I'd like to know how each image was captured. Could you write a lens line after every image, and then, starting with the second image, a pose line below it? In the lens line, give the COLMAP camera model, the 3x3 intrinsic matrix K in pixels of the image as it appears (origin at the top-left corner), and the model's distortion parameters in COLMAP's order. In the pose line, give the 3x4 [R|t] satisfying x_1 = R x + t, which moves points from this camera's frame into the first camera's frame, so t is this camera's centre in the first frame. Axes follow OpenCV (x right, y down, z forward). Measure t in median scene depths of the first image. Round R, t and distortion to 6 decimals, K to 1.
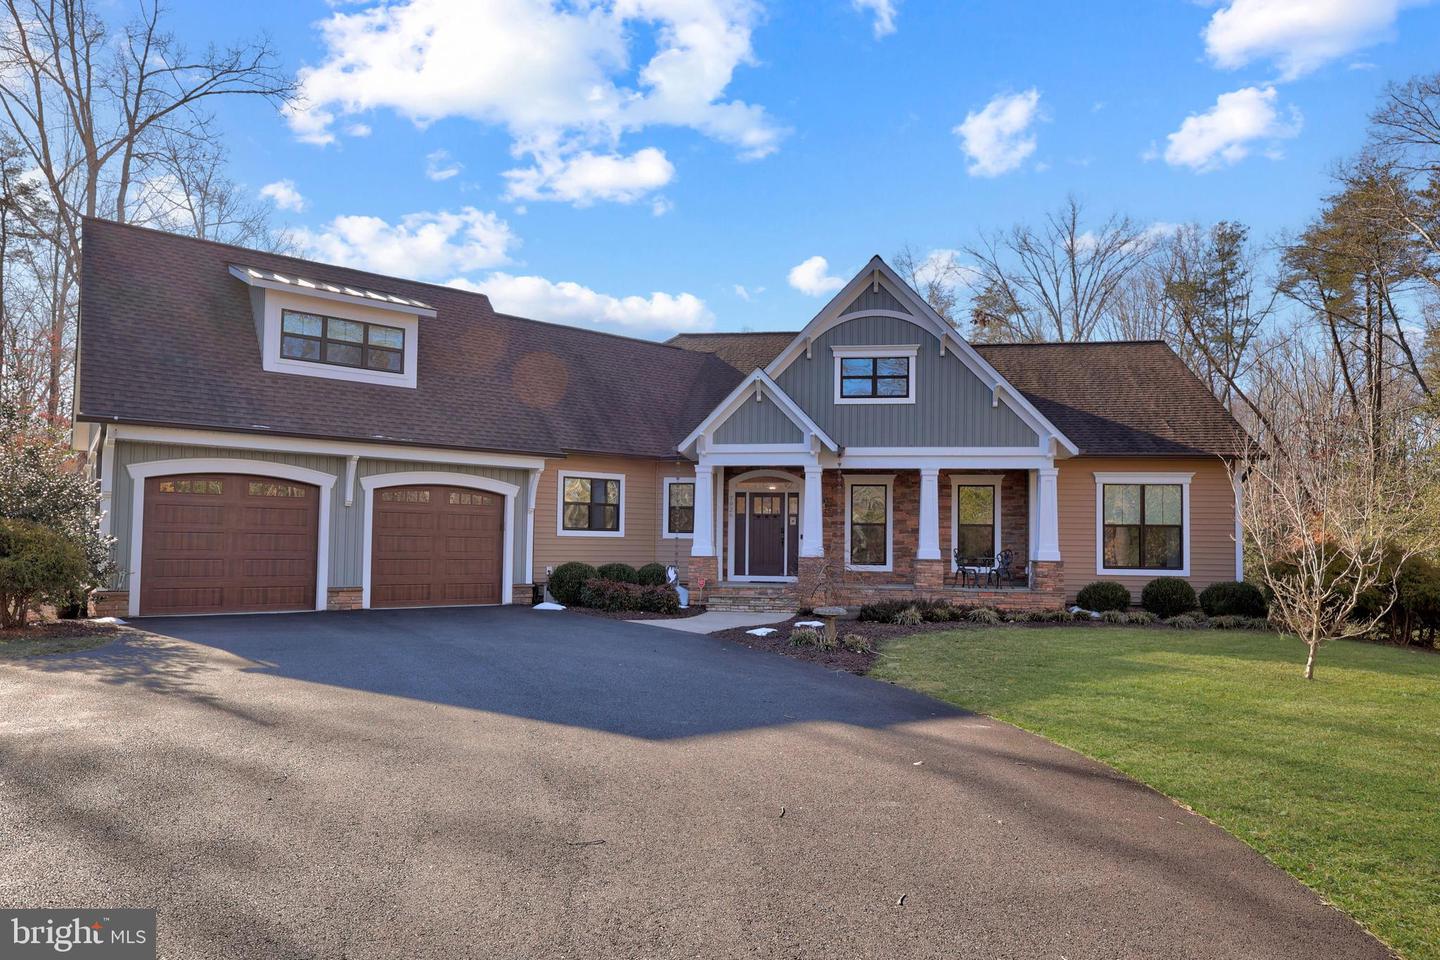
lens RADIAL K [[802.7, 0, 720.0], [0, 802.7, 480.0], [0, 0, 1]] dist [-0.016706, -0.000085]
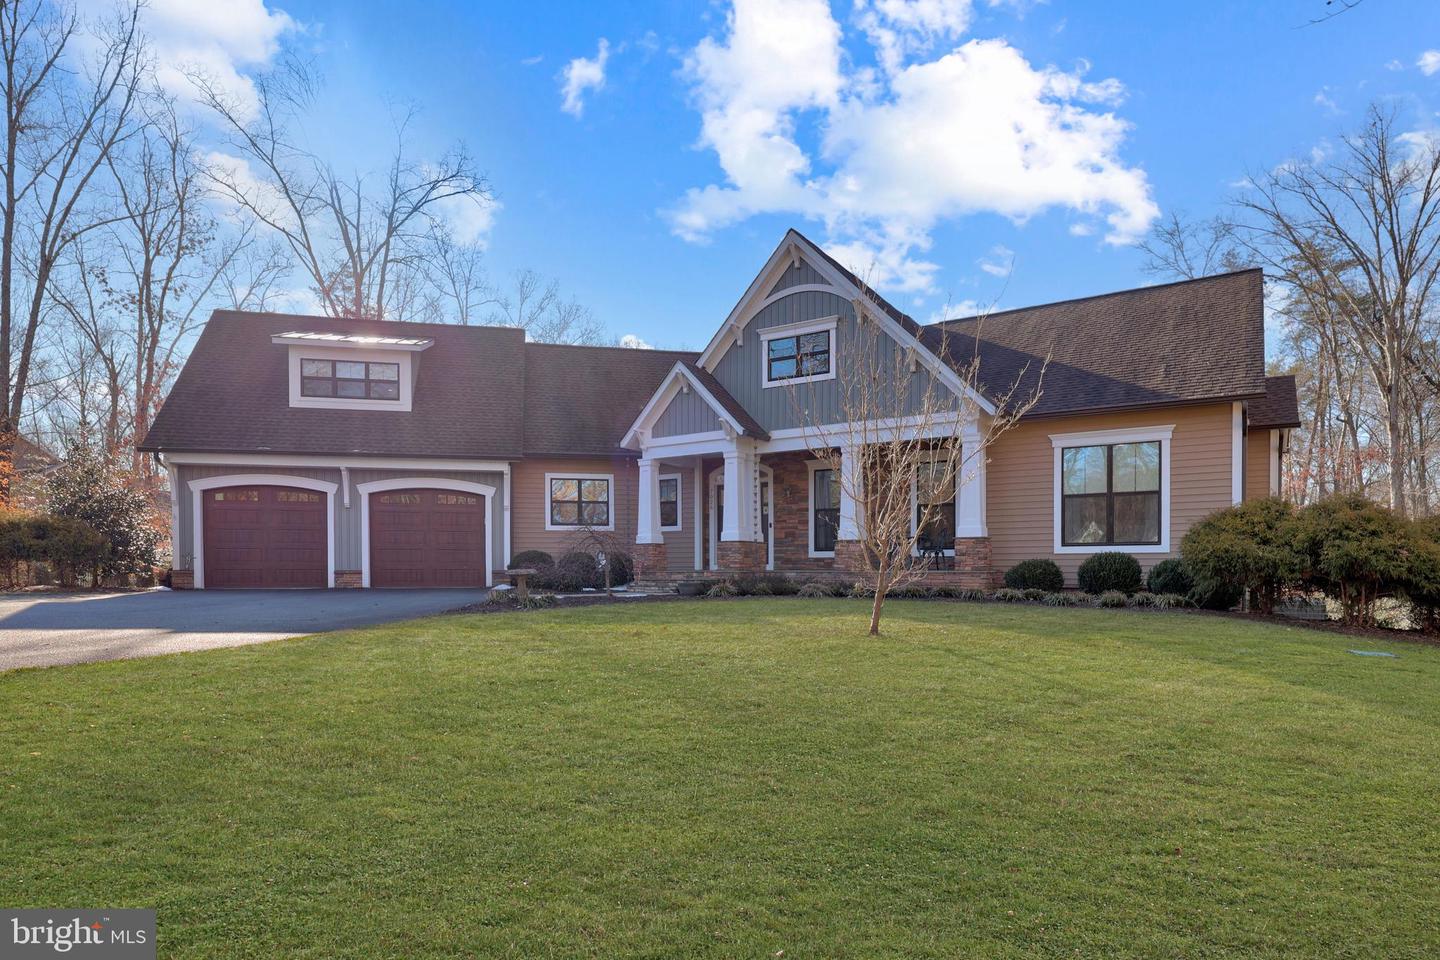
lens RADIAL K [[791.0, 0, 725.9], [0, 791.0, 553.8], [0, 0, 1]] dist [0.000568, 0.000167]
pose [[0.910926, -0.022671, -0.411947, 0.523377], [0.046709, 0.997736, 0.048377, 0.063513], [0.409917, -0.063309, 0.909923, 0.077196]]
